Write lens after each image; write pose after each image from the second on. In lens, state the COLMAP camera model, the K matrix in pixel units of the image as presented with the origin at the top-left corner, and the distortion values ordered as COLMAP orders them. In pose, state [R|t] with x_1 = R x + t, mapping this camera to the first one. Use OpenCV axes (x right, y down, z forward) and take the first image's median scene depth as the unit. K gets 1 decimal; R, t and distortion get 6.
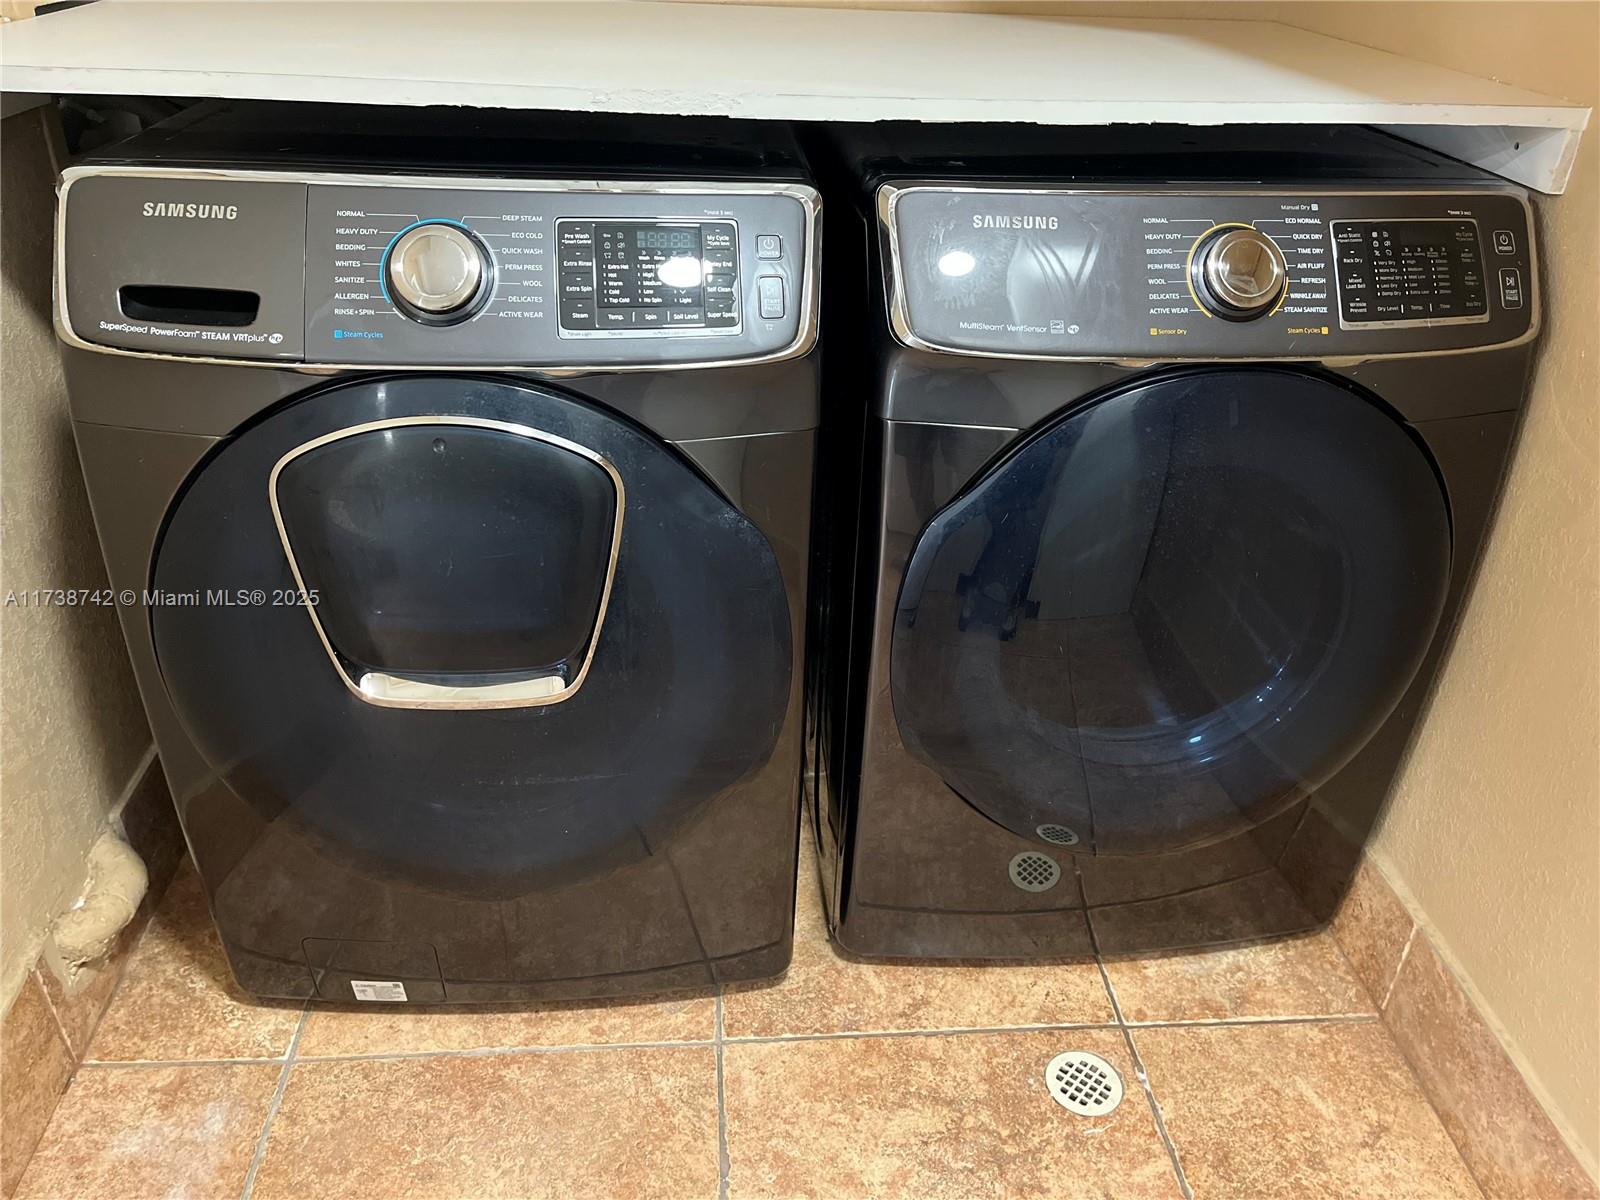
lens RADIAL K [[1210.7, 0, 801.6], [0, 1210.7, 601.7], [0, 0, 1]] dist [0.027288, -0.014720]
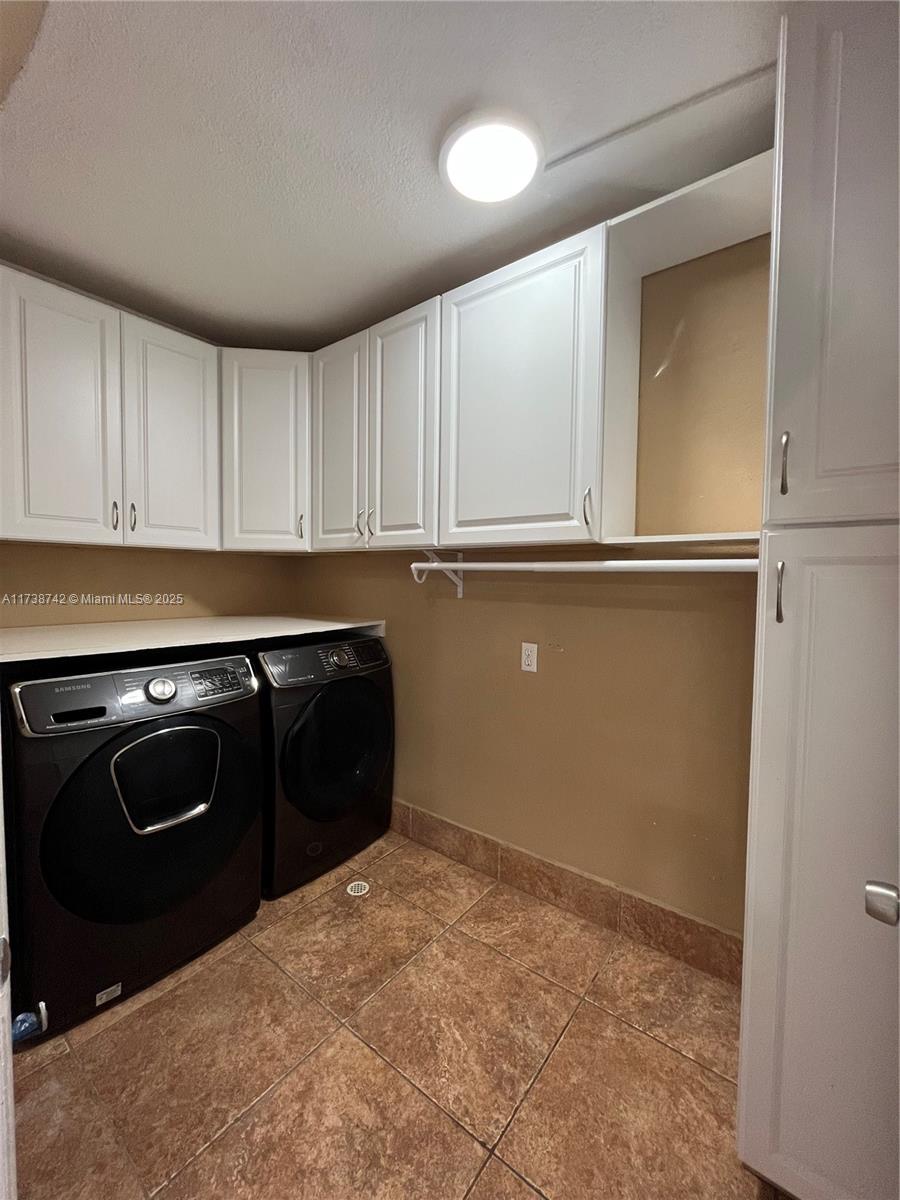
lens RADIAL K [[484.6, 0, 449.9], [0, 484.6, 596.5], [0, 0, 1]] dist [-0.000737, -0.000126]
pose [[0.674291, -0.059136, 0.736094, -0.551859], [0.386569, 0.877570, -0.283611, 0.160865], [-0.629202, 0.475787, 0.614598, -0.396479]]
